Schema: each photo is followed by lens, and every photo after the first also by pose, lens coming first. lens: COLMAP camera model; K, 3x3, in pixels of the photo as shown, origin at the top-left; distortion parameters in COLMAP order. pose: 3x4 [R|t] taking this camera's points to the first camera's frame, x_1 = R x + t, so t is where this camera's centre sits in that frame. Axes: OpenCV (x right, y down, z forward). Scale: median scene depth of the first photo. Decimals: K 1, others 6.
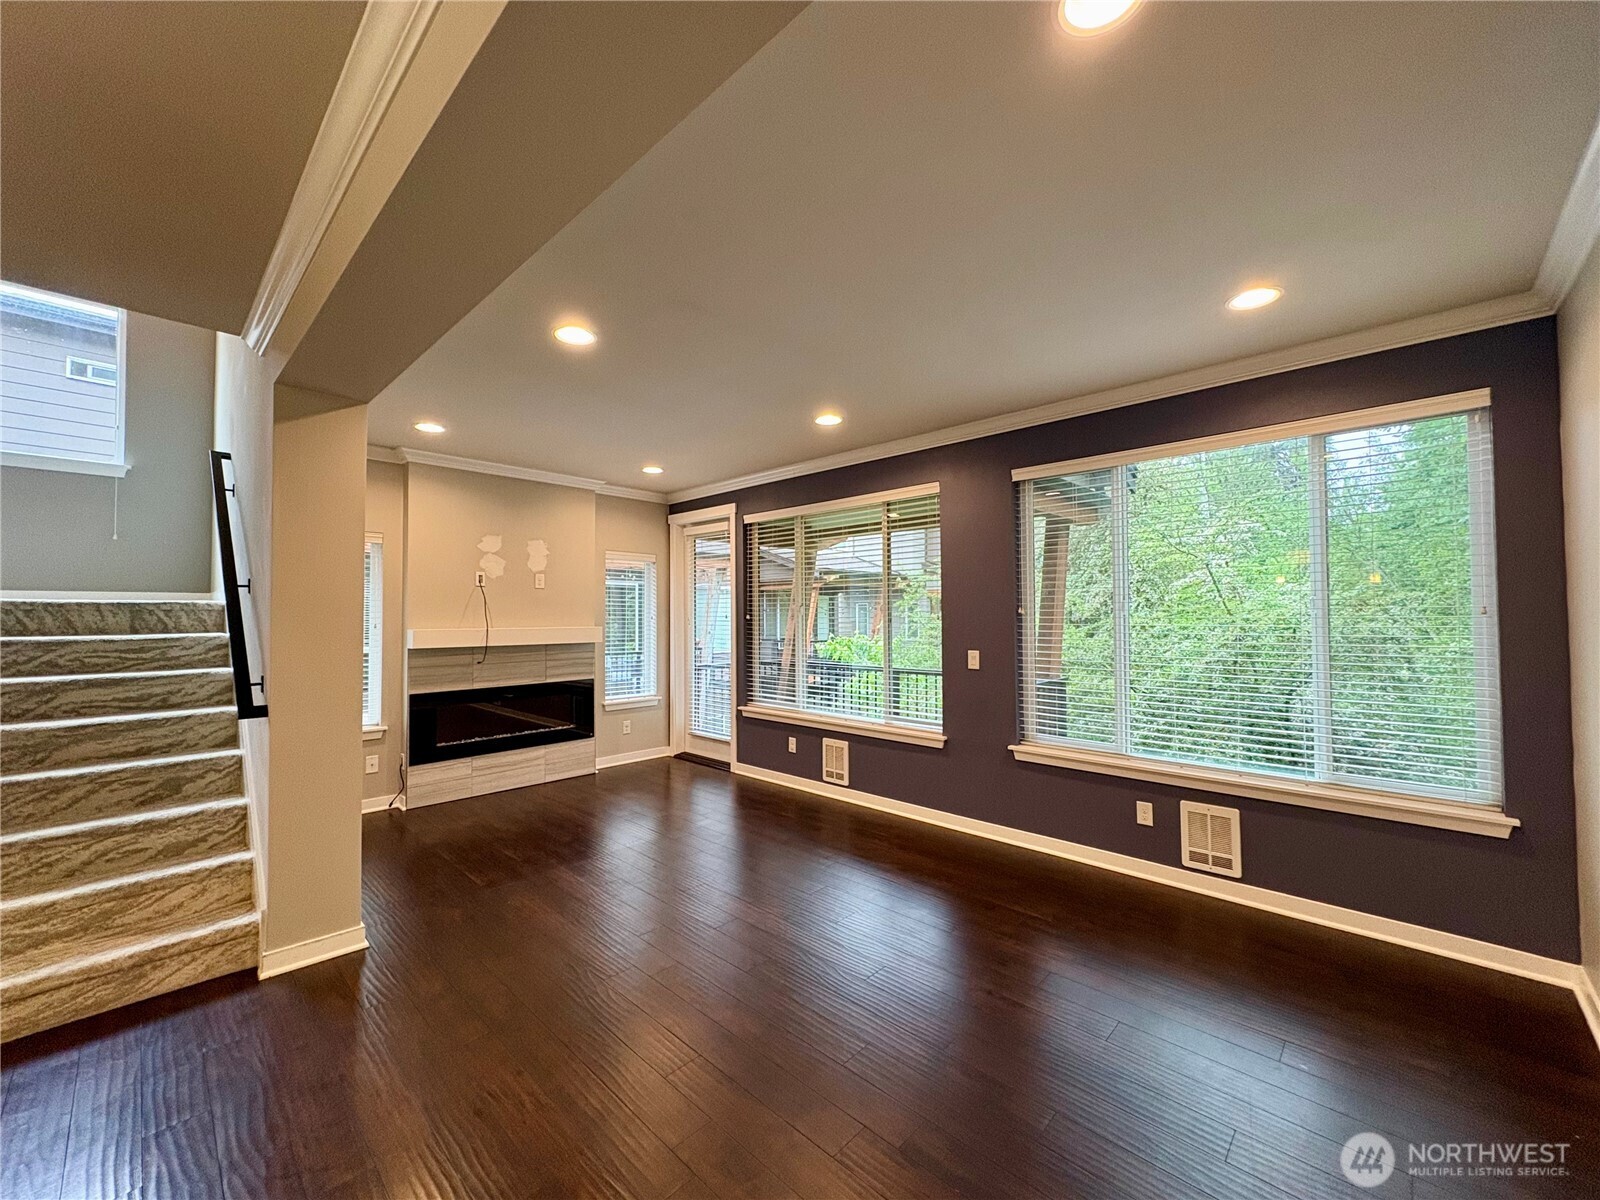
lens RADIAL K [[634.6, 0, 802.1], [0, 634.6, 603.4], [0, 0, 1]] dist [0.000051, 0.000738]
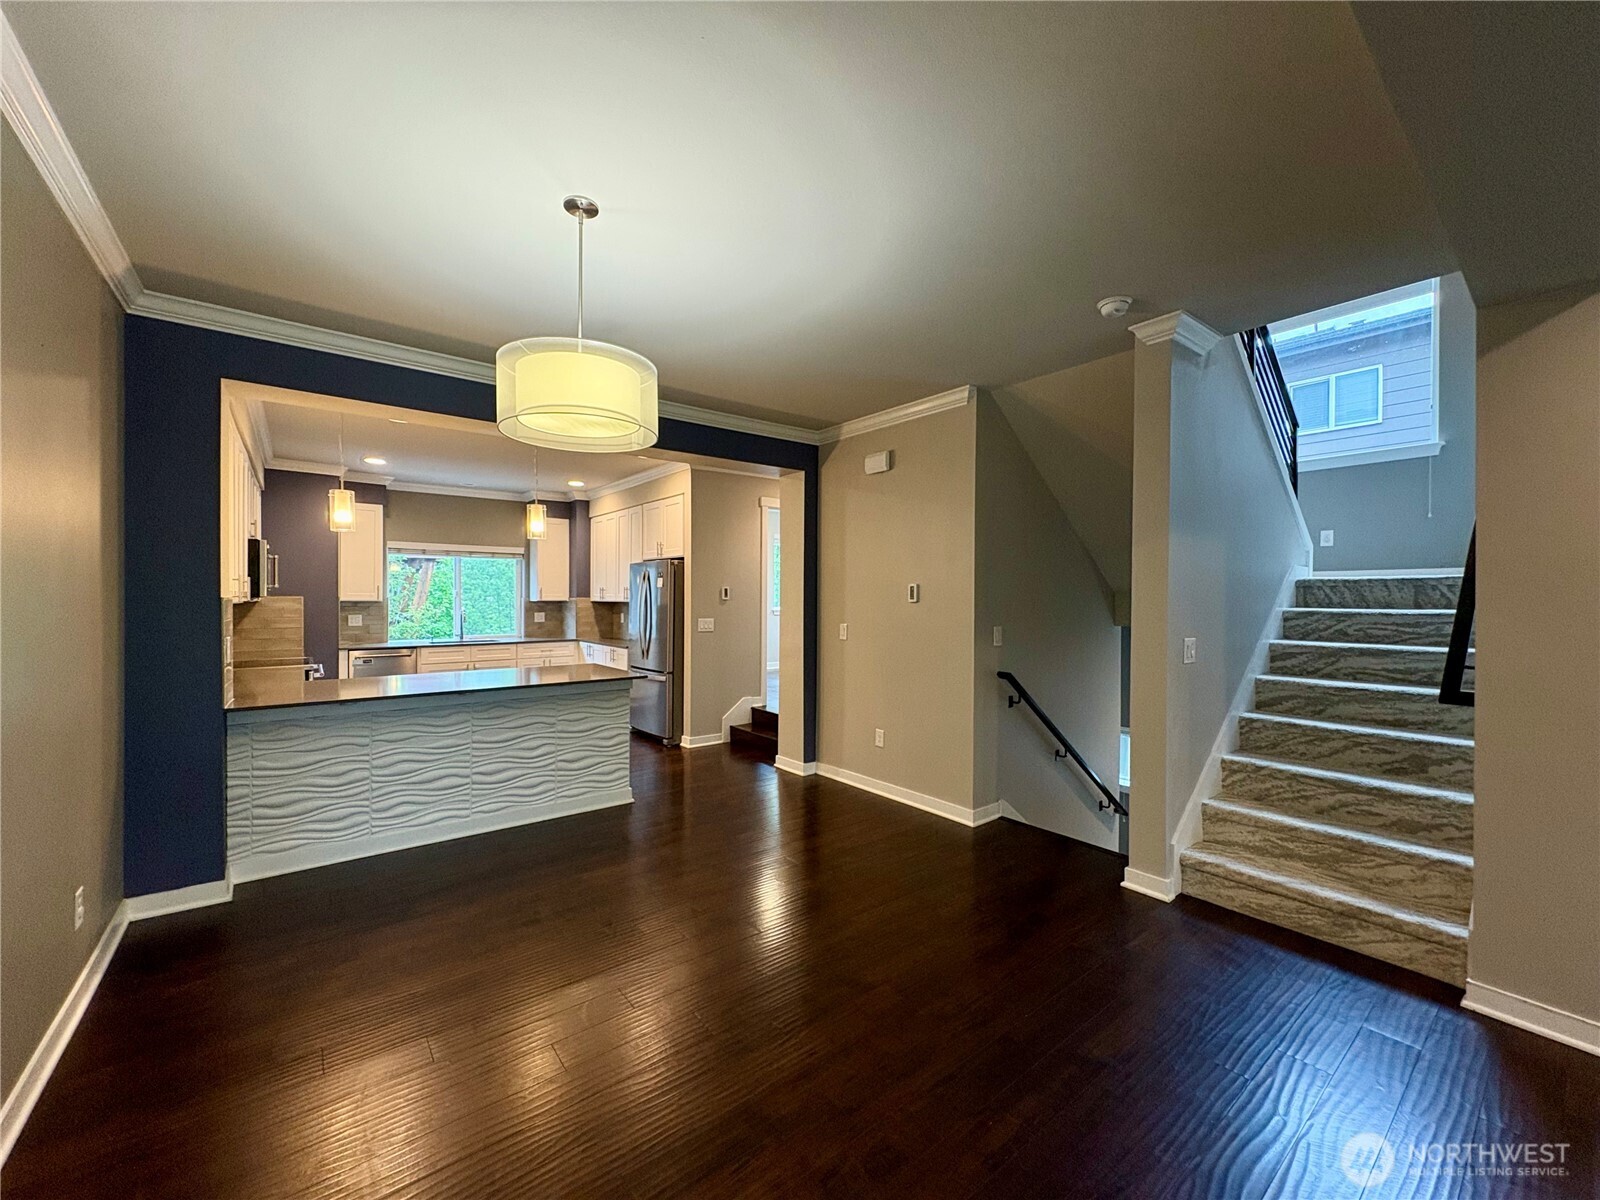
lens RADIAL K [[634.6, 0, 796.7], [0, 634.6, 596.5], [0, 0, 1]] dist [0.000051, 0.000738]
pose [[-0.144344, 0.005108, -0.989514, 0.129438], [0.018344, 0.999829, 0.002485, 0.009960], [0.989358, -0.017793, -0.144413, 0.212516]]
